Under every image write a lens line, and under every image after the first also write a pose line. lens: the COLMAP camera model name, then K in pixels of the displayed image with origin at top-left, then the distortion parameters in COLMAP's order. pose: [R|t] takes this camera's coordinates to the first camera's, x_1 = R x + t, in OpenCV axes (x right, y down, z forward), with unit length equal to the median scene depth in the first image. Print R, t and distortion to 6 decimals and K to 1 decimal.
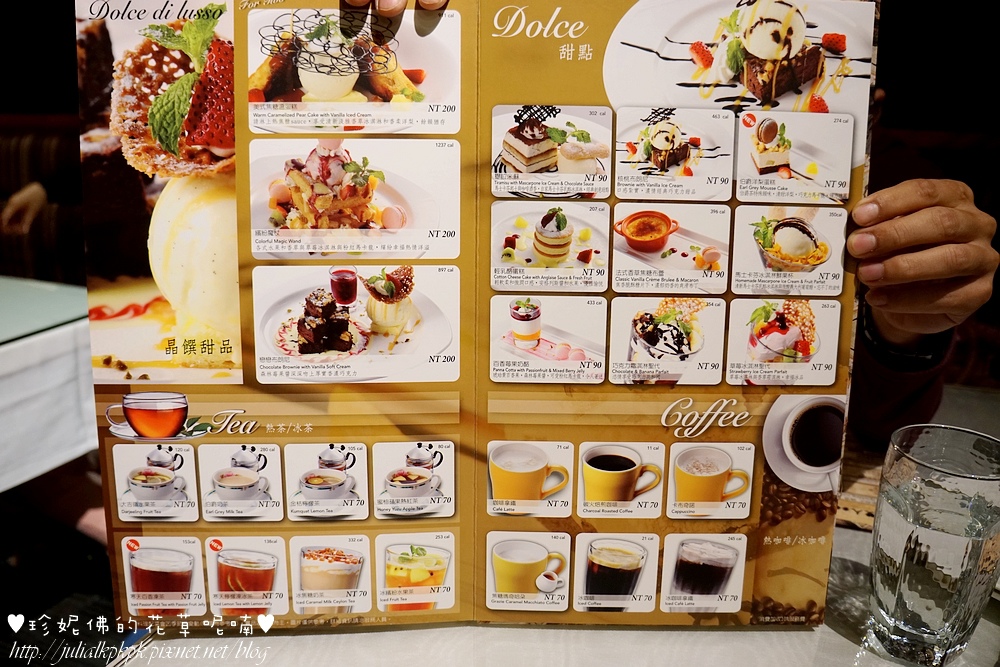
lens RADIAL K [[687.2, 0, 500.0], [0, 687.2, 333.5], [0, 0, 1]] dist [-0.109203, 0.005432]
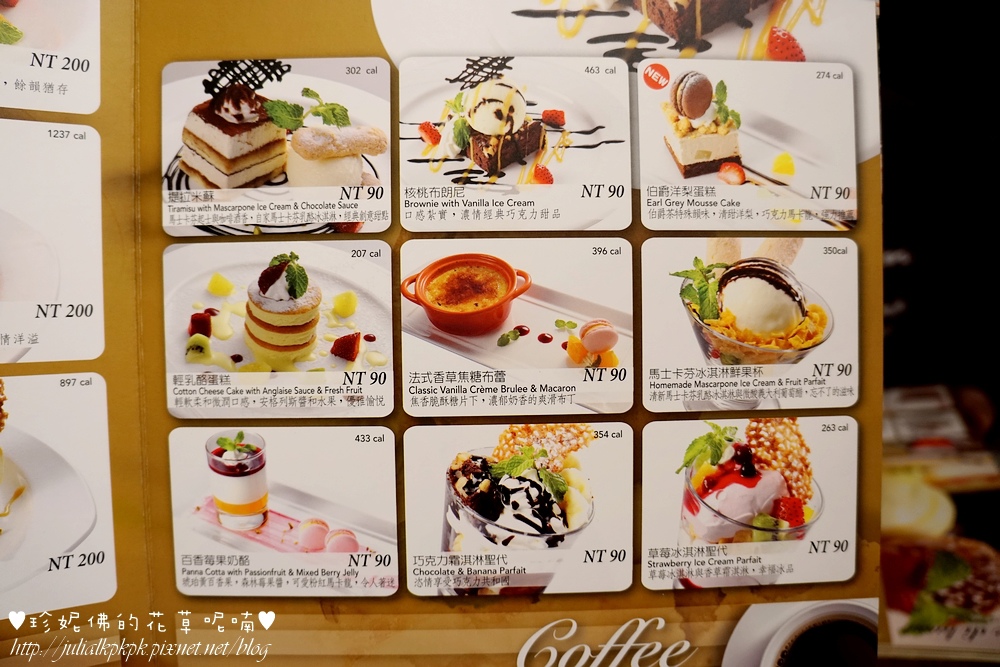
lens RADIAL K [[687.2, 0, 500.0], [0, 687.2, 333.5], [0, 0, 1]] dist [-0.109203, 0.005432]
pose [[0.950851, -0.033475, 0.307833, 0.082142], [0.065735, 0.993301, -0.095033, -0.072017], [-0.302590, 0.110597, 0.946682, 0.521195]]
